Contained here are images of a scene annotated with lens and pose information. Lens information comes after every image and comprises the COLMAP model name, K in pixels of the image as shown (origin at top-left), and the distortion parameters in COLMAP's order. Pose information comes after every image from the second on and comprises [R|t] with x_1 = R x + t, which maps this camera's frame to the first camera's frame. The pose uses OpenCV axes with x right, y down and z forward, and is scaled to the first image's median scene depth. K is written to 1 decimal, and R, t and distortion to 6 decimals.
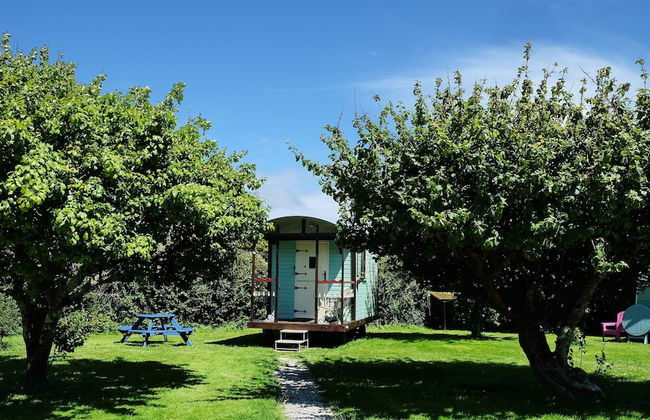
lens RADIAL K [[736.2, 0, 325.2], [0, 736.2, 210.0], [0, 0, 1]] dist [0.000020, 0.000000]
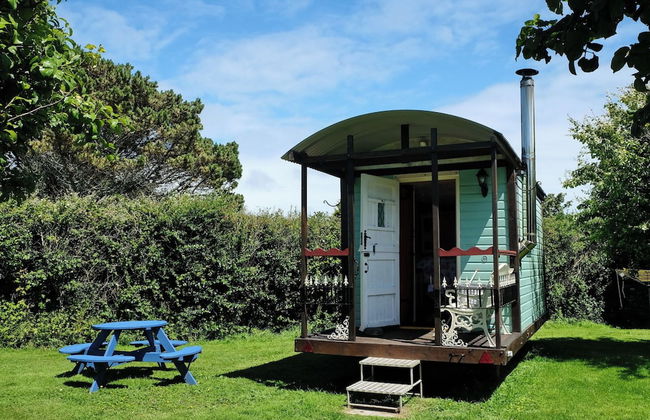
lens RADIAL K [[736.2, 0, 325.0], [0, 736.2, 209.7], [0, 0, 1]] dist [0.000020, 0.000000]
pose [[0.986966, -0.032129, -0.157686, -0.005464], [0.036180, 0.999083, 0.022886, 0.043602], [0.156806, -0.028293, 0.987224, 0.406791]]
